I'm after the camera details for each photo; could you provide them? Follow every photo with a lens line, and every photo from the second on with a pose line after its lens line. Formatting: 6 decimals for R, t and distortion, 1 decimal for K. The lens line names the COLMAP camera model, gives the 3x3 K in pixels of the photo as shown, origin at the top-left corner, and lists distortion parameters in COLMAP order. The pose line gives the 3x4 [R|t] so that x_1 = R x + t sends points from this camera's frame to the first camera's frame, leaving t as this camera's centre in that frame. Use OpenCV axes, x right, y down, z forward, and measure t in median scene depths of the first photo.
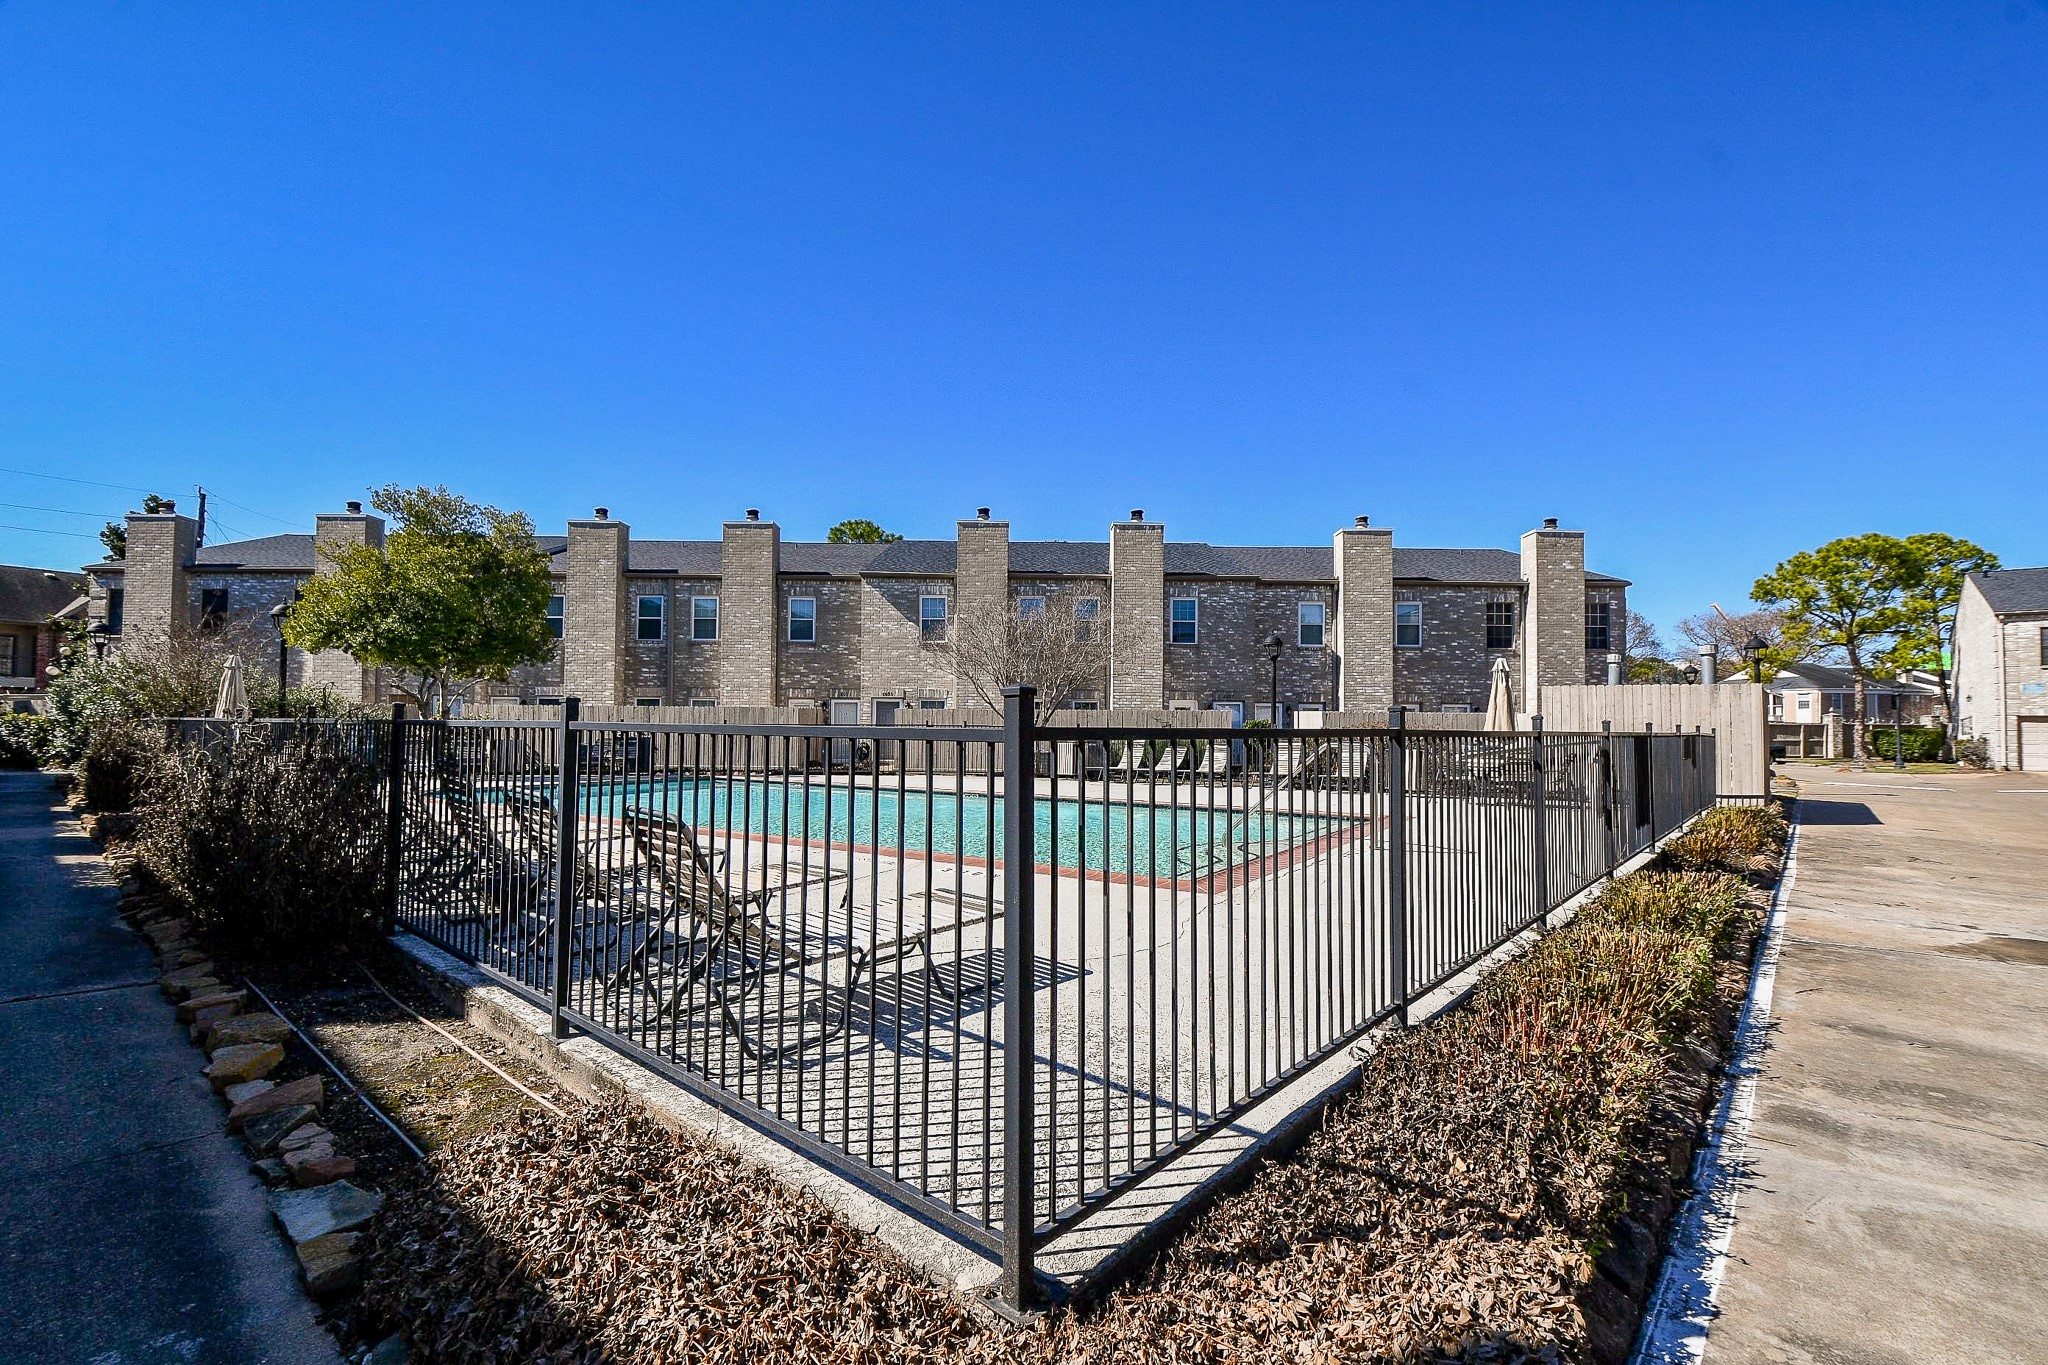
lens RADIAL K [[914.8, 0, 1013.4], [0, 914.8, 698.7], [0, 0, 1]] dist [0.000434, -0.012802]
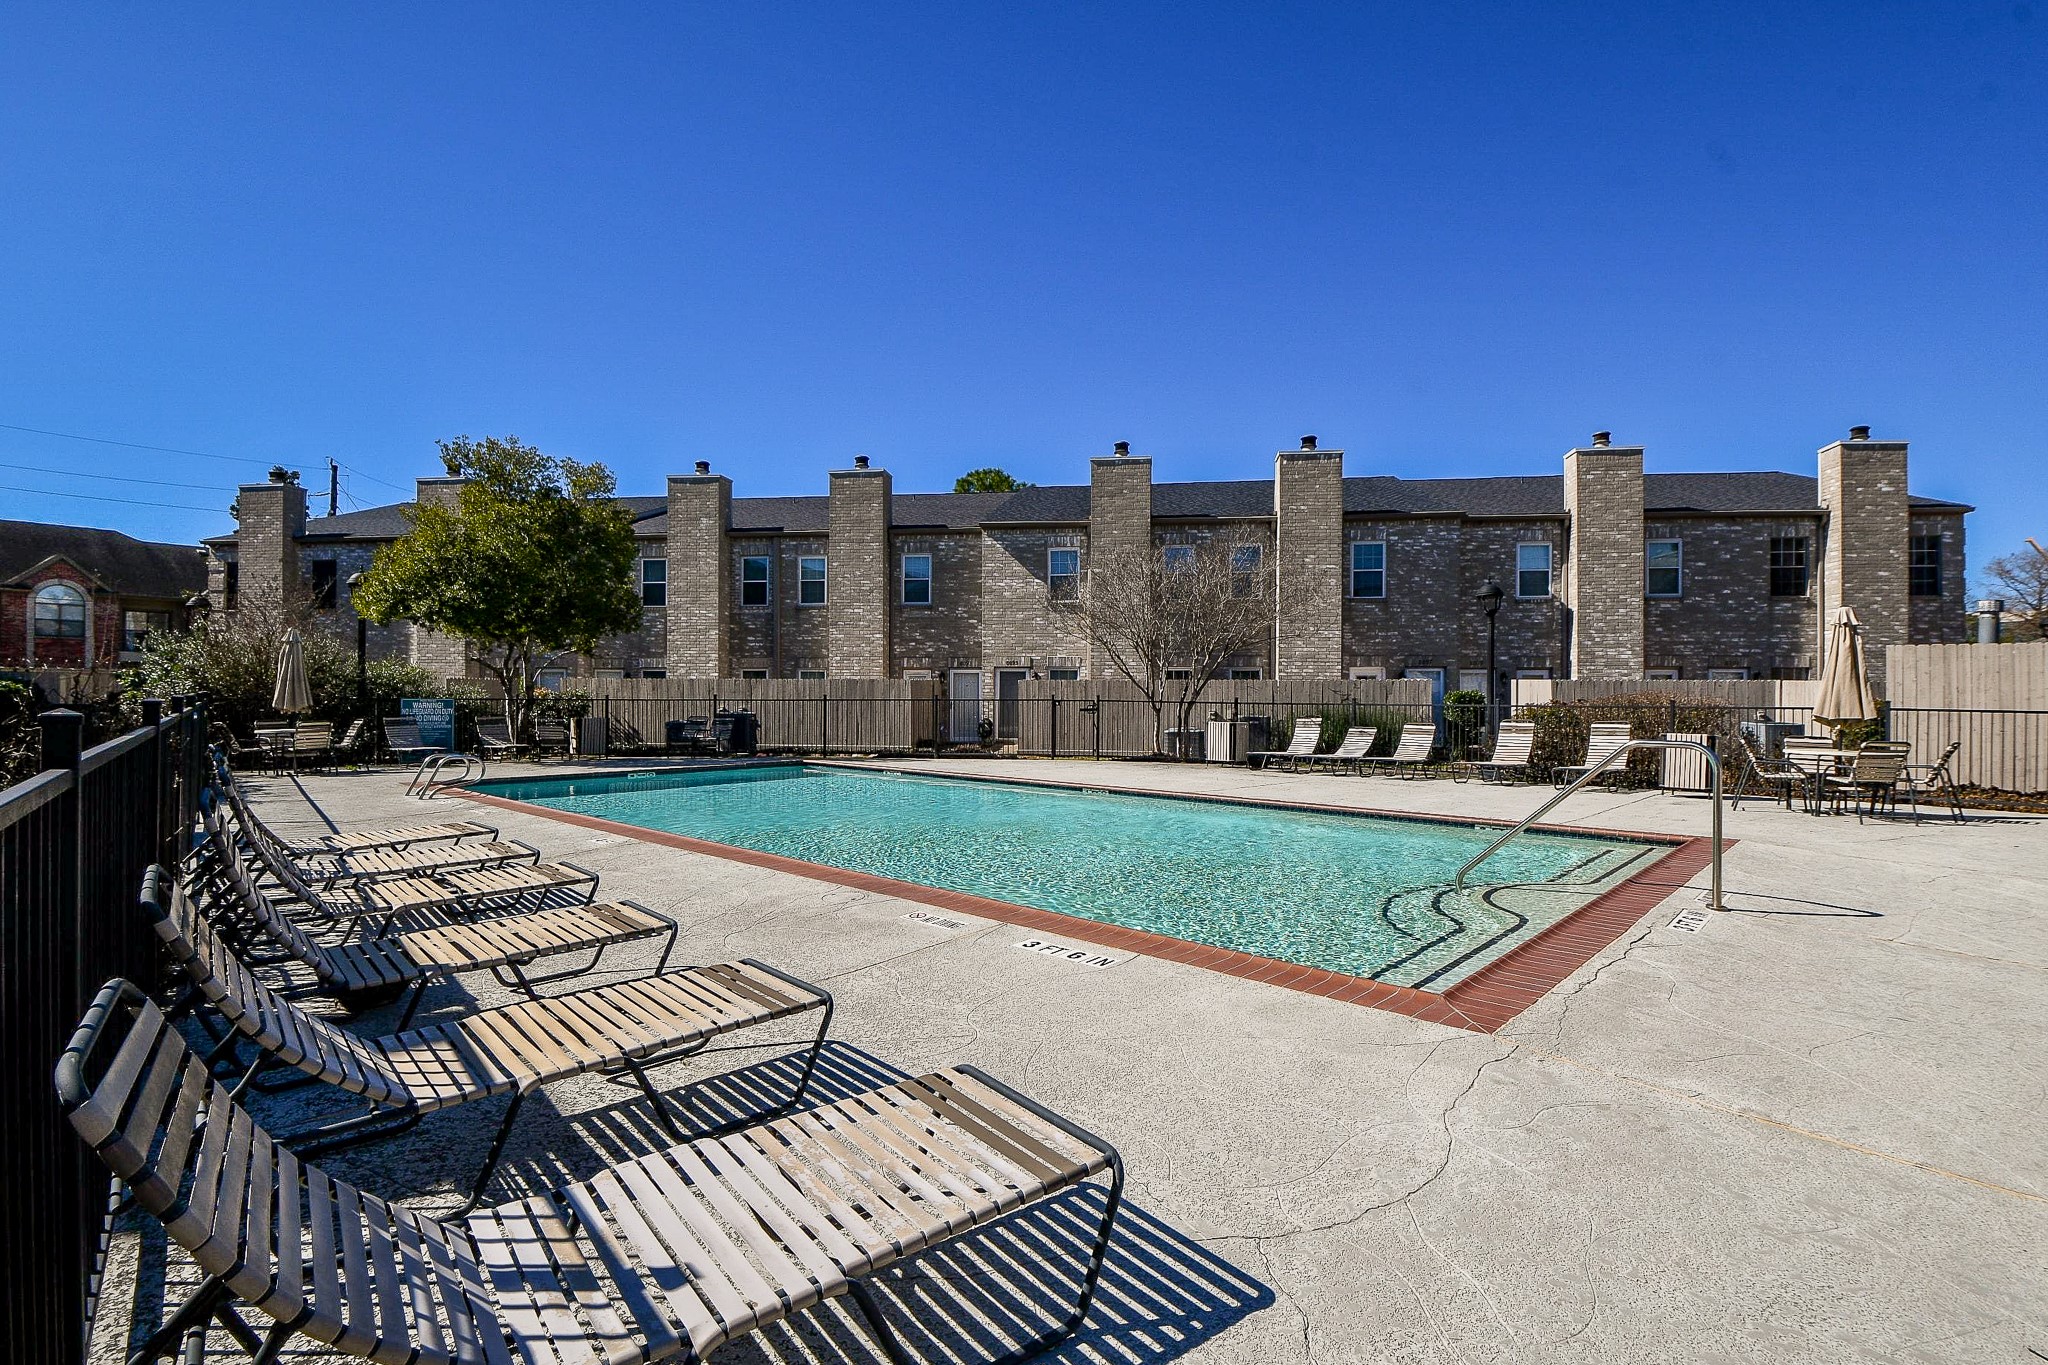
lens RADIAL K [[914.8, 0, 1042.8], [0, 914.8, 684.9], [0, 0, 1]] dist [0.000434, -0.012802]
pose [[0.990242, -0.005916, -0.139231, 0.011898], [0.009148, 0.999703, 0.022586, -0.003434], [0.139056, -0.023639, 0.990002, 0.145488]]
